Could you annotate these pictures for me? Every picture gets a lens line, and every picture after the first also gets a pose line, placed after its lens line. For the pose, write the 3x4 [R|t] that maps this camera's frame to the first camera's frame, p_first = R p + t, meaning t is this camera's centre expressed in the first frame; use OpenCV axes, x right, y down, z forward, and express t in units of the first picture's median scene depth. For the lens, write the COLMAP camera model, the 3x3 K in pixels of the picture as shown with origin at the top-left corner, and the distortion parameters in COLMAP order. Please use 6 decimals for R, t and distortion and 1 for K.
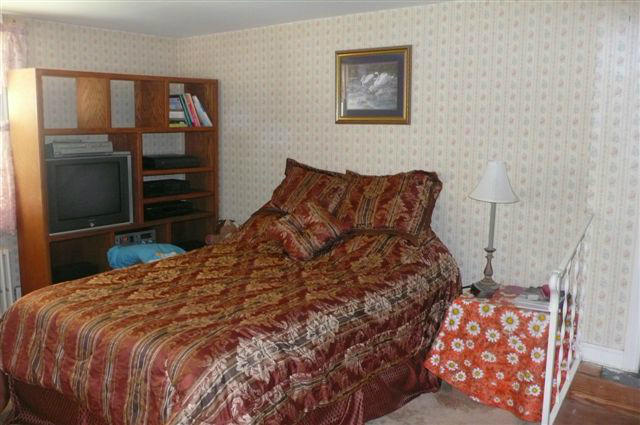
lens RADIAL K [[577.3, 0, 320.0], [0, 577.3, 212.5], [0, 0, 1]] dist [-0.120252, 0.064312]
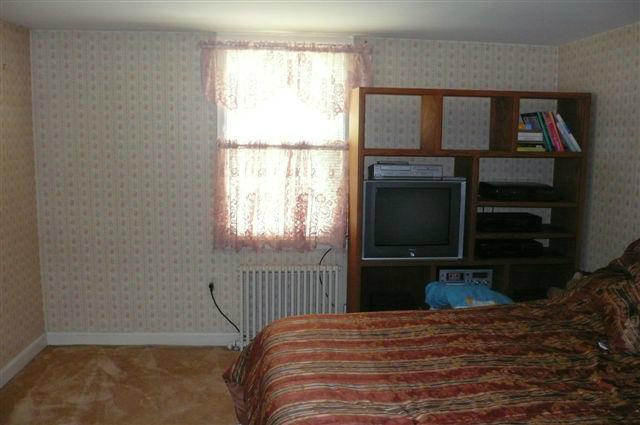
lens RADIAL K [[577.3, 0, 320.0], [0, 577.3, 212.5], [0, 0, 1]] dist [-0.120252, 0.064312]
pose [[0.688919, 0.091173, -0.719081, 0.148897], [-0.117449, 0.992989, 0.013379, -0.038455], [0.715260, 0.075239, 0.694797, 0.227580]]
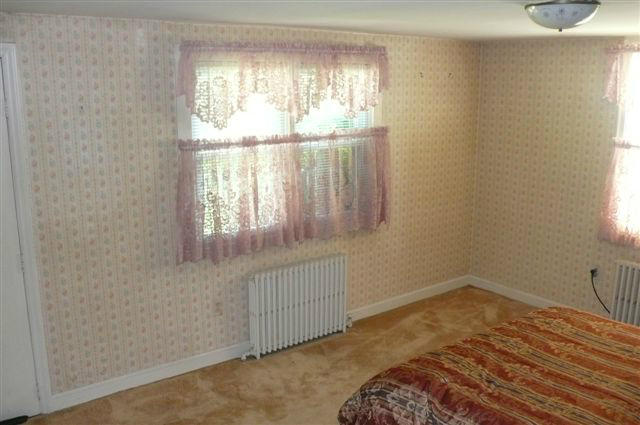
lens RADIAL K [[577.3, 0, 320.0], [0, 577.3, 212.5], [0, 0, 1]] dist [-0.120252, 0.064312]
pose [[-0.249125, 0.197357, -0.948149, 0.428178], [-0.158219, 0.957569, 0.240890, -0.157012], [0.955460, 0.210027, -0.207328, 0.494420]]
